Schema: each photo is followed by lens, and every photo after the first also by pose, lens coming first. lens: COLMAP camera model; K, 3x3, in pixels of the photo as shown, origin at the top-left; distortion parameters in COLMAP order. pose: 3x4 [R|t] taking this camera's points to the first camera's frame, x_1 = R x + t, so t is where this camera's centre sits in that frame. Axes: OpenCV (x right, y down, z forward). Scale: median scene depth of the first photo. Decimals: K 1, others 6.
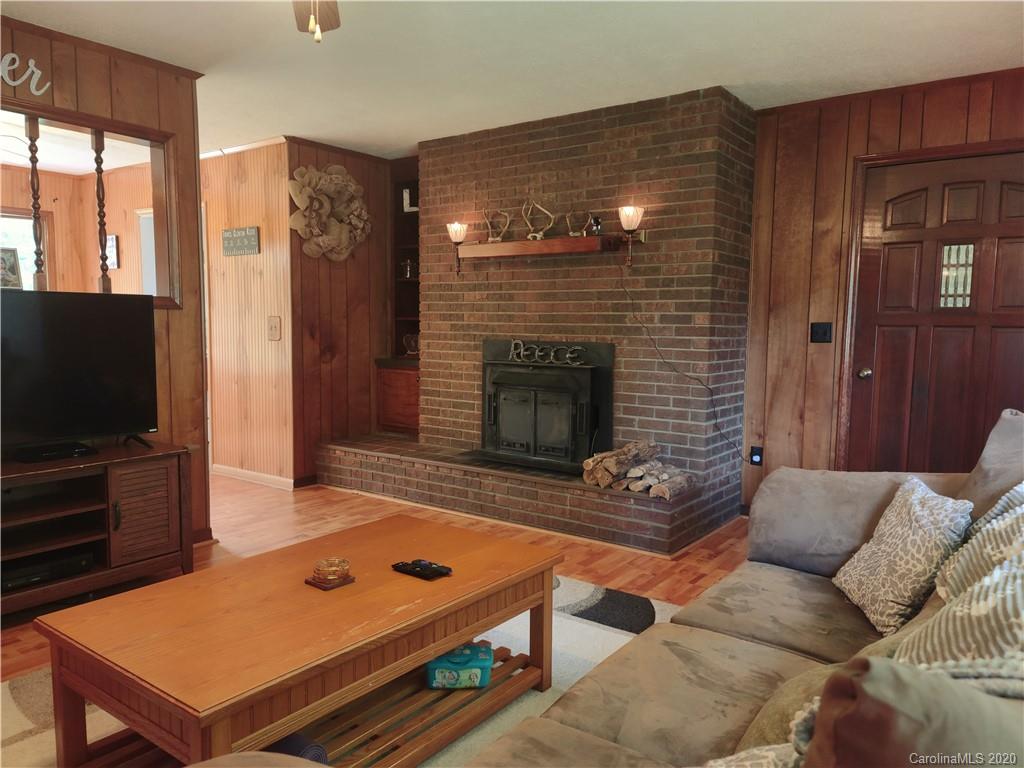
lens RADIAL K [[747.9, 0, 510.1], [0, 747.9, 390.1], [0, 0, 1]] dist [0.087925, -0.063601]
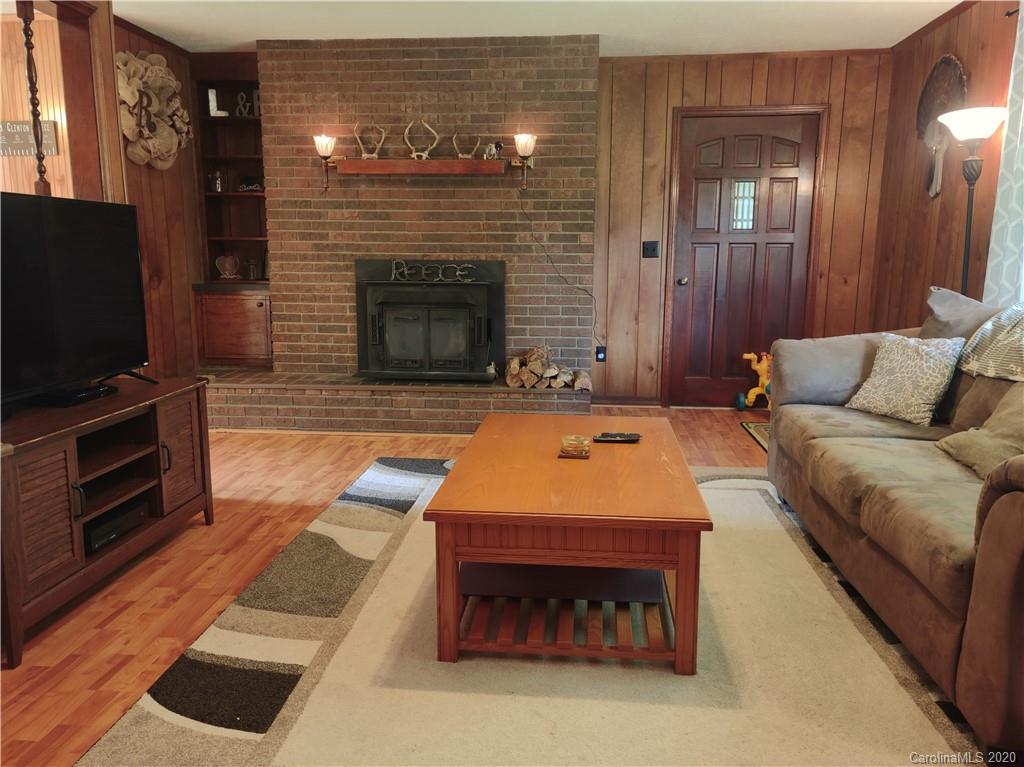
lens RADIAL K [[787.2, 0, 512.0], [0, 787.2, 383.5], [0, 0, 1]] dist [0.086340, -0.075031]
pose [[0.850878, -0.093835, 0.516916, -0.464152], [0.054167, 0.994345, 0.091340, 0.011800], [-0.522564, -0.049720, 0.851149, 0.000767]]
